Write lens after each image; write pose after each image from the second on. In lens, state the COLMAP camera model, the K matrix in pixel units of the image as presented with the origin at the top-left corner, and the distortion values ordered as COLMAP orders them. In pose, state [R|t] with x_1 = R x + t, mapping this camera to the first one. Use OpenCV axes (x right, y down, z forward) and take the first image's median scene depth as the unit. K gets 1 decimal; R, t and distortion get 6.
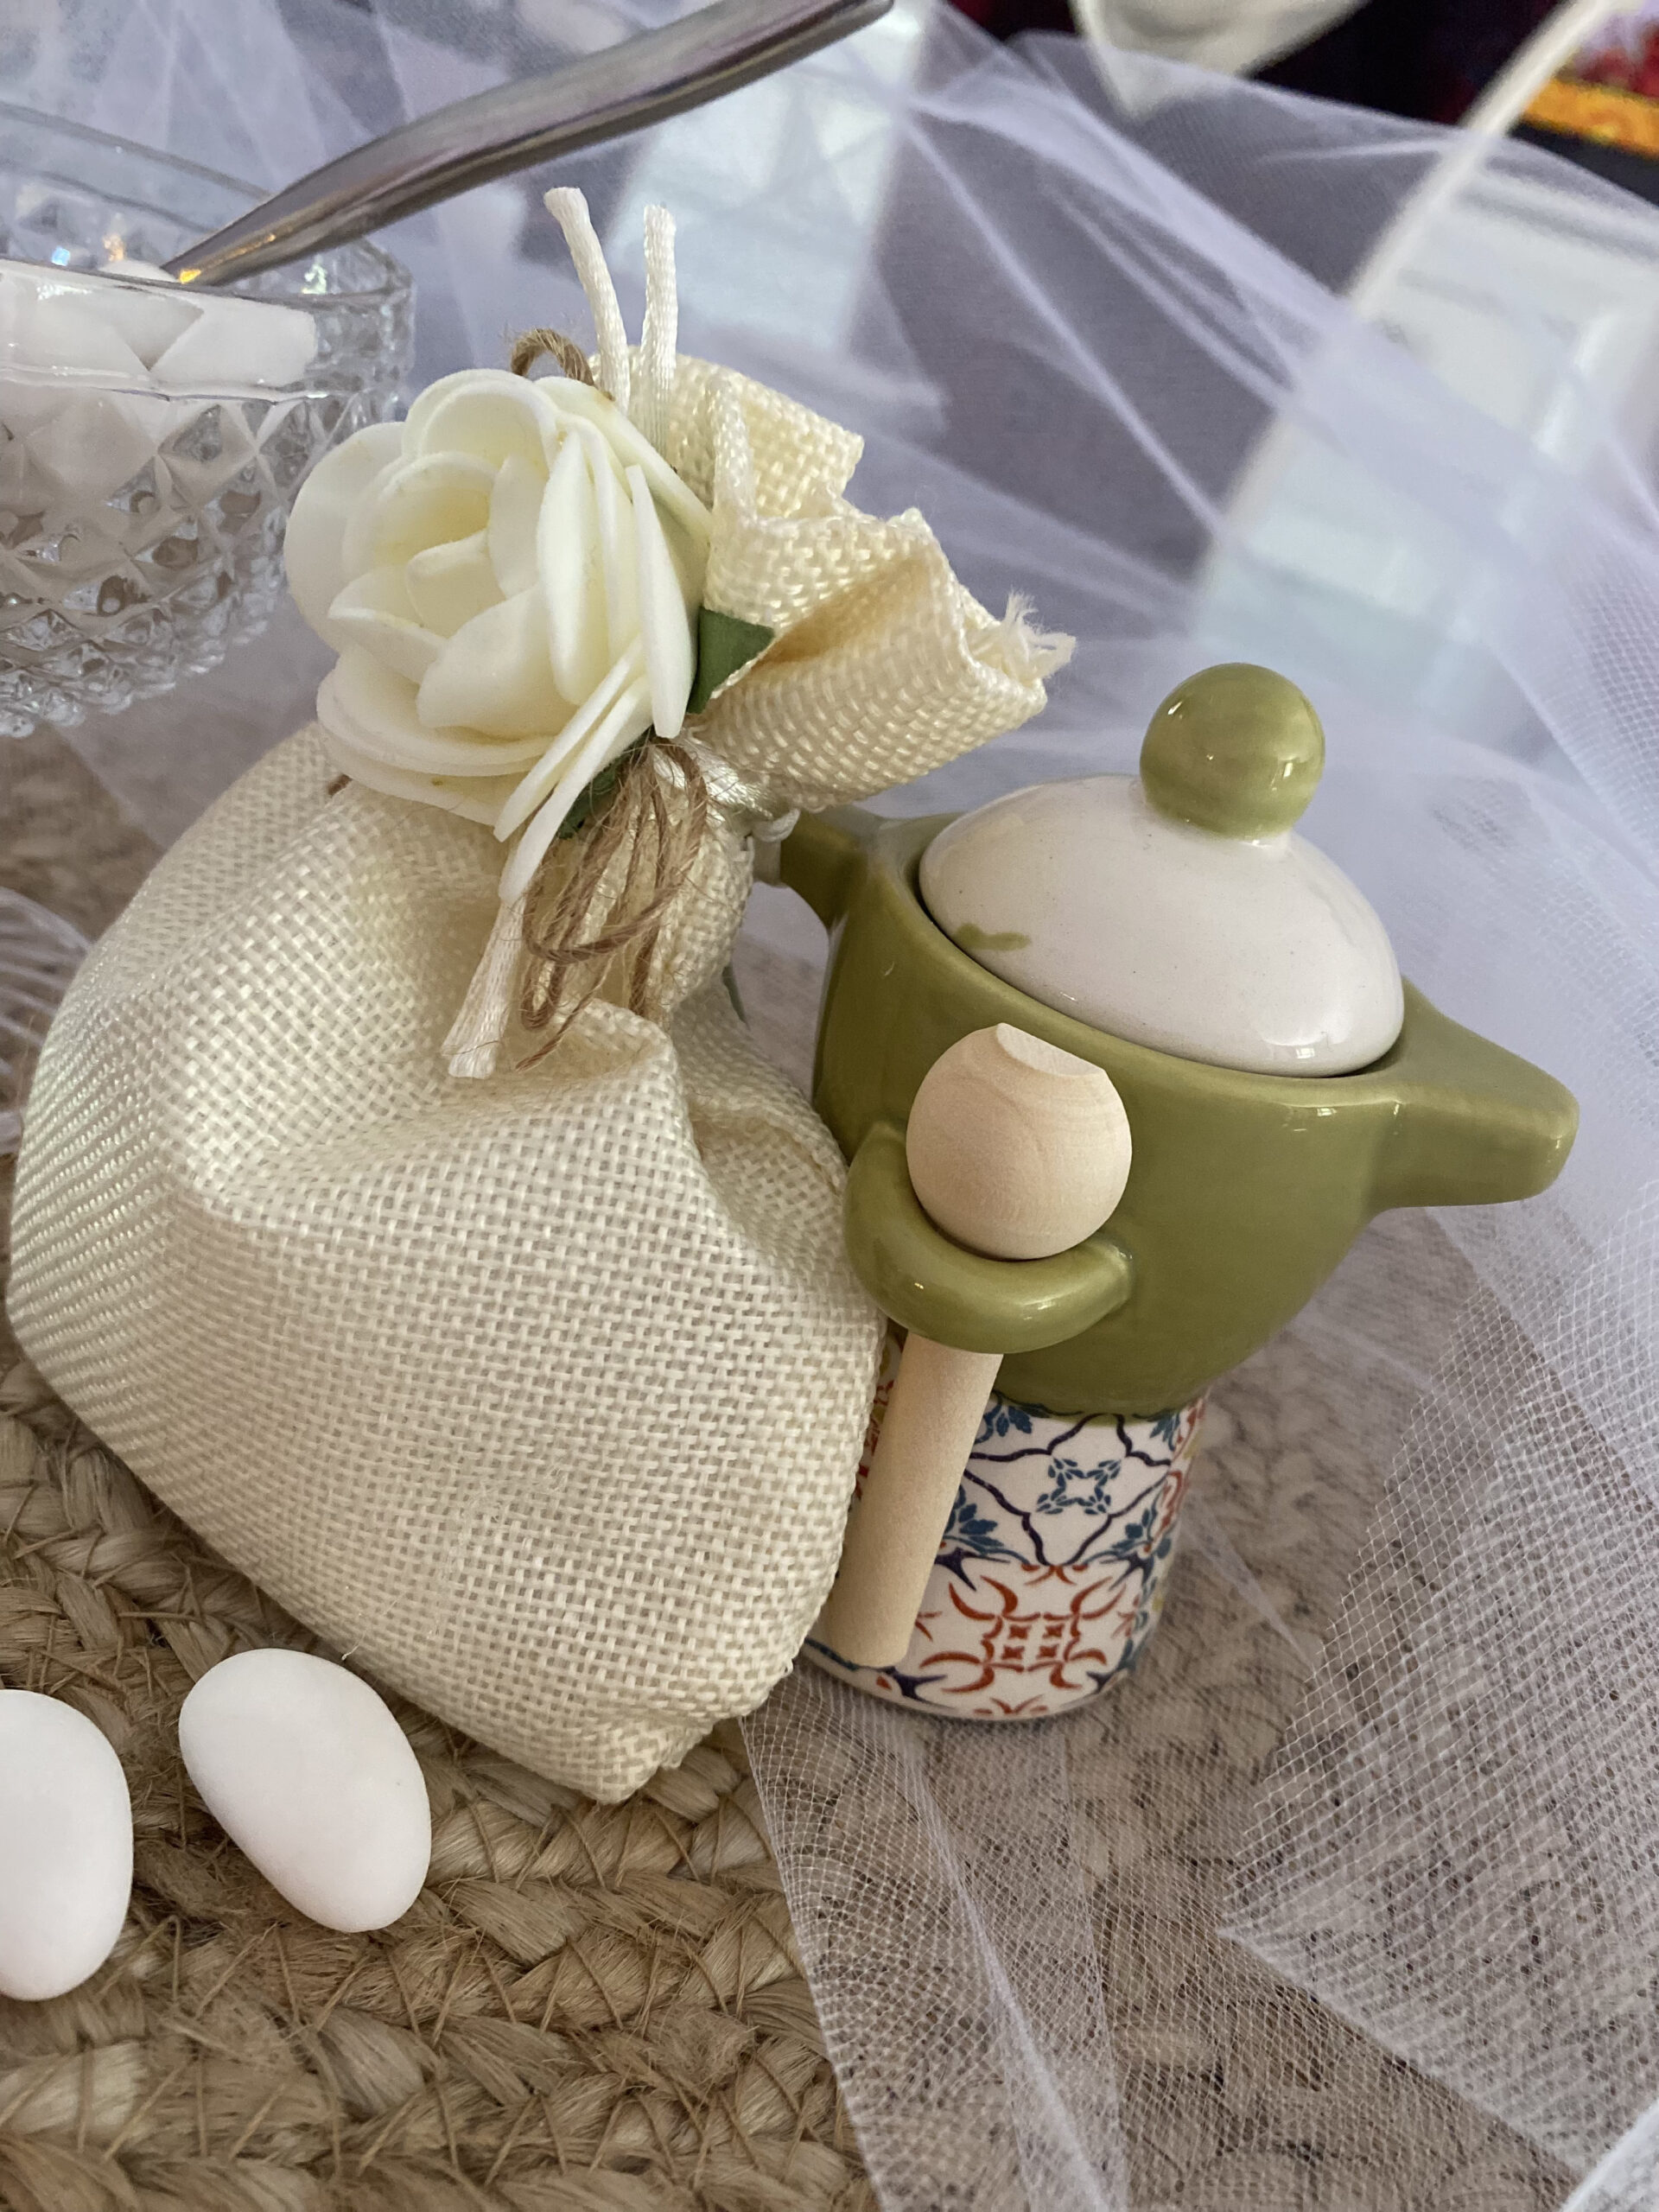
lens RADIAL K [[1797.9, 0, 829.5], [0, 1797.9, 1106.0], [0, 0, 1]] dist [0.004862, 0.004246]
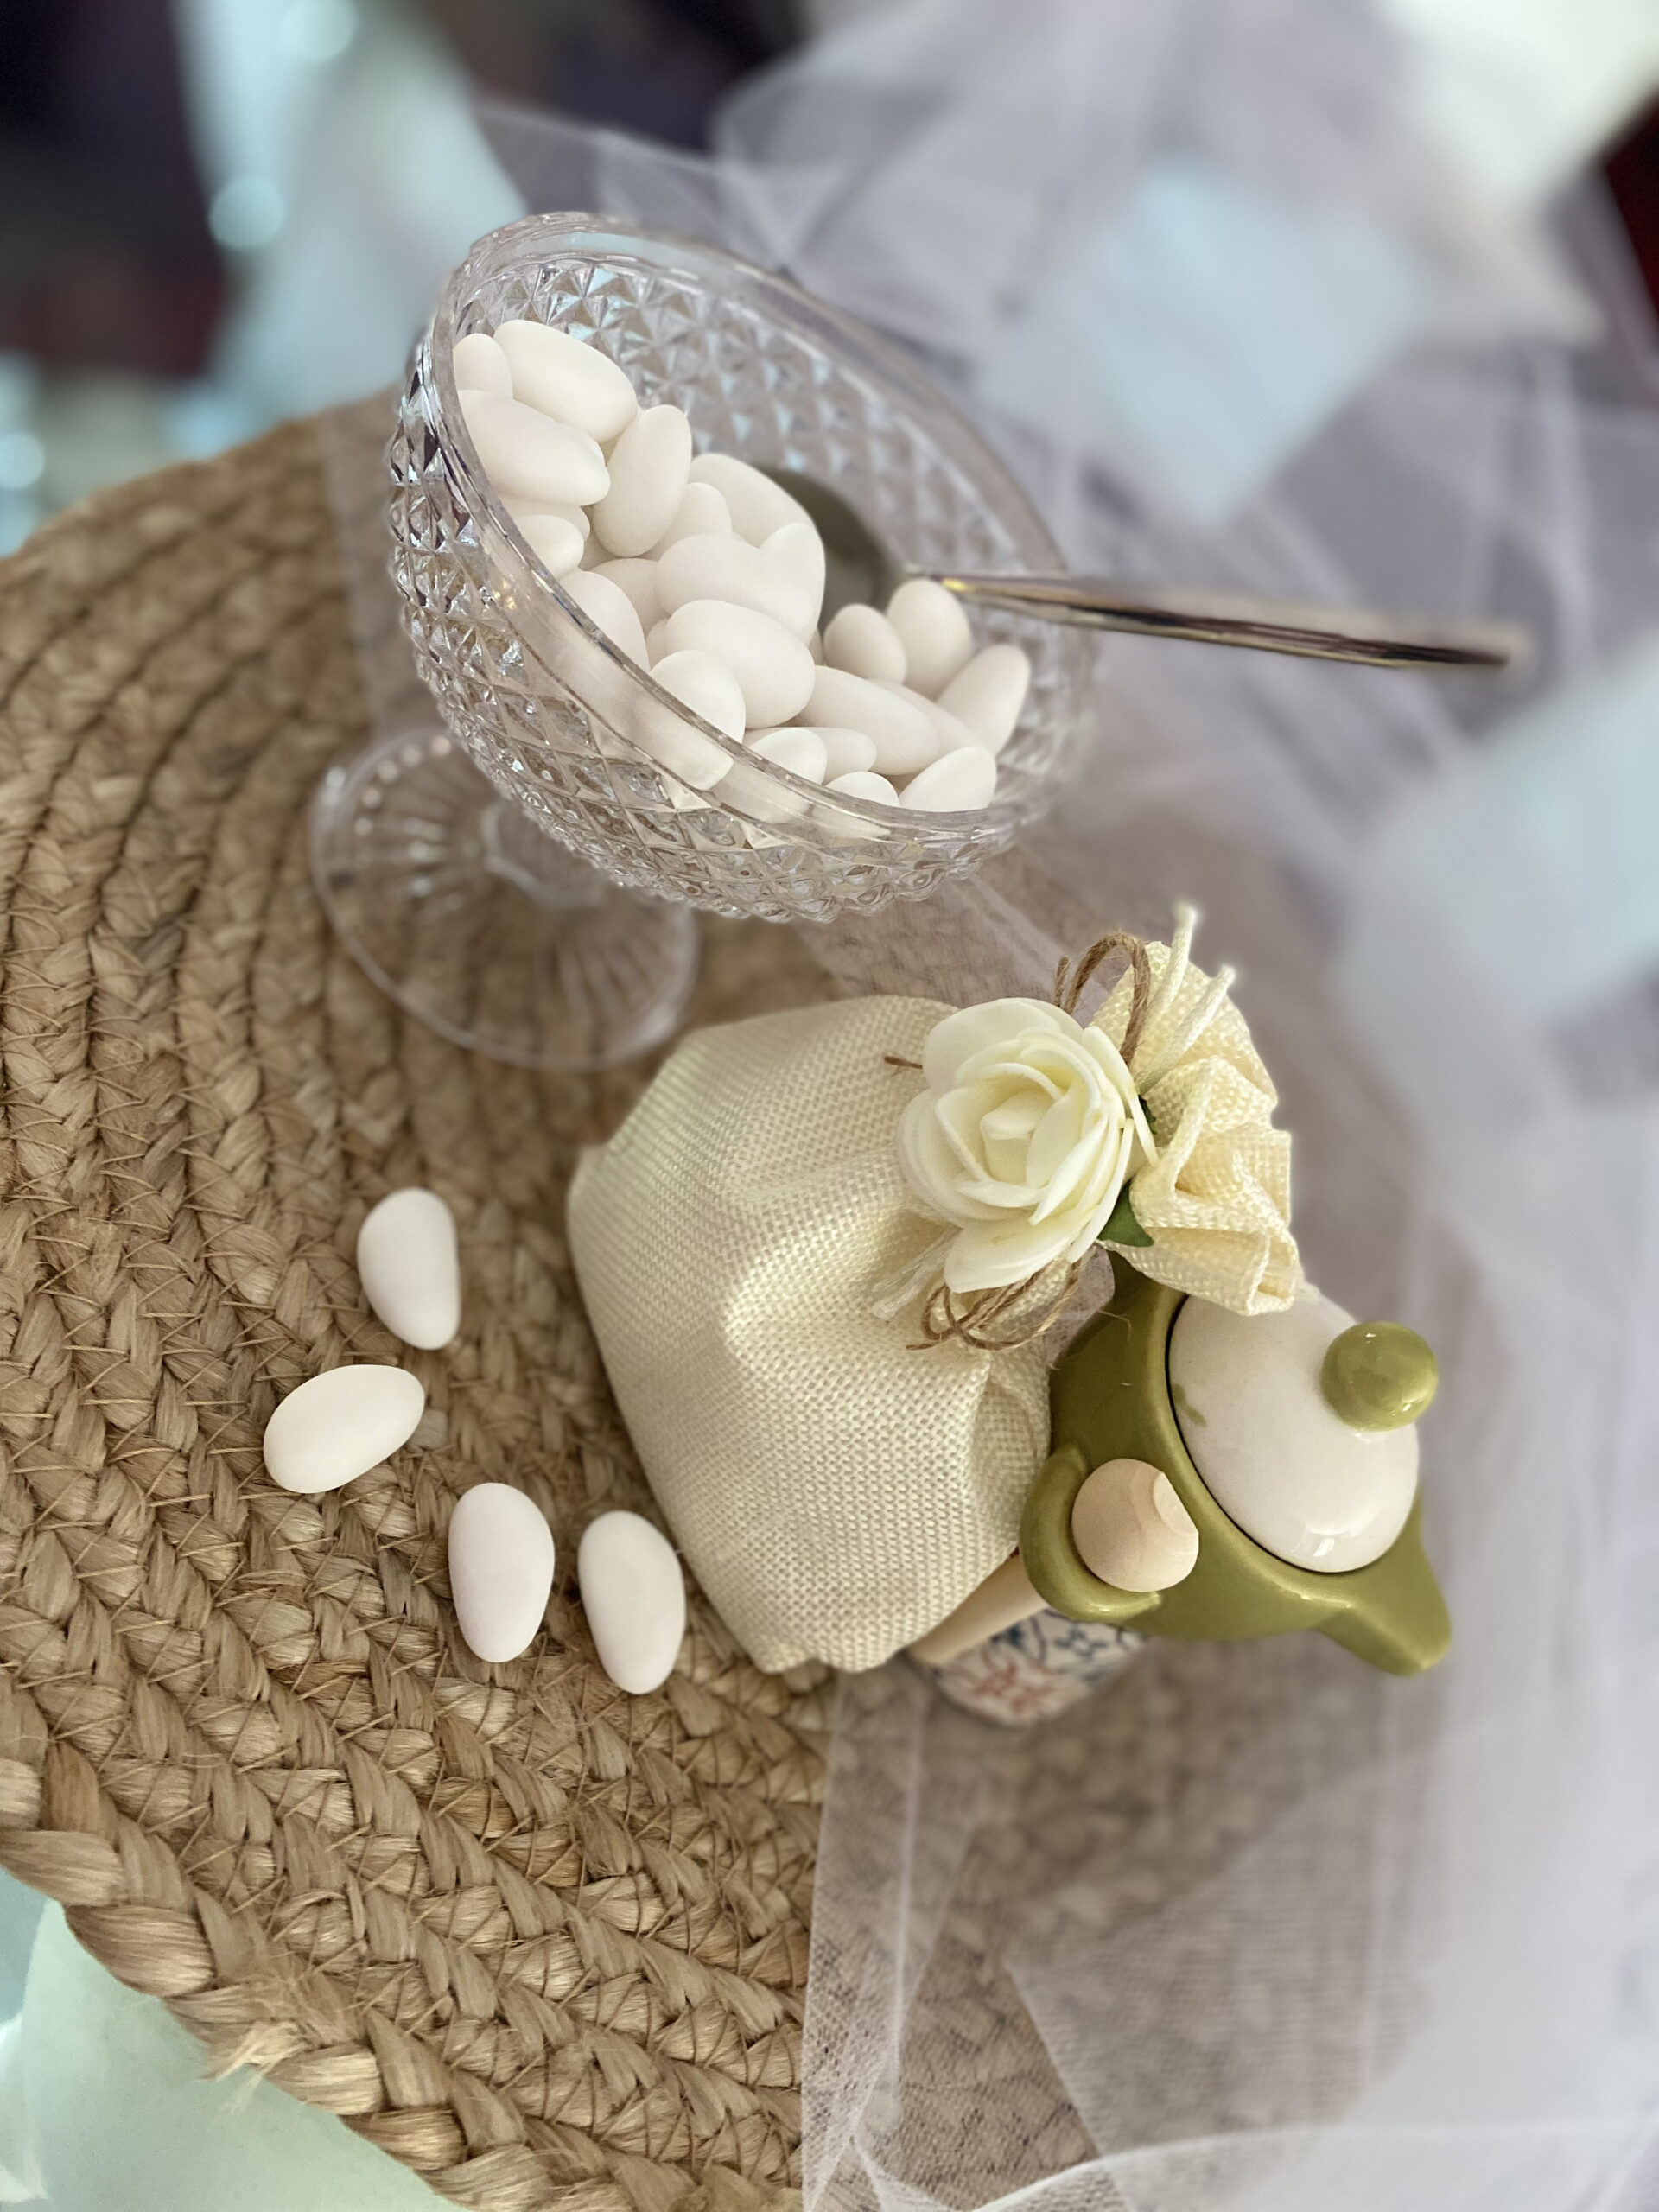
lens RADIAL K [[1673.0, 0, 830.0], [0, 1673.0, 1139.5], [0, 0, 1]] dist [0.002346, 0.004291]
pose [[0.870481, 0.488631, -0.059180, -0.235838], [-0.454470, 0.844089, 0.284555, -0.609081], [0.188996, -0.220804, 0.956831, -0.511478]]
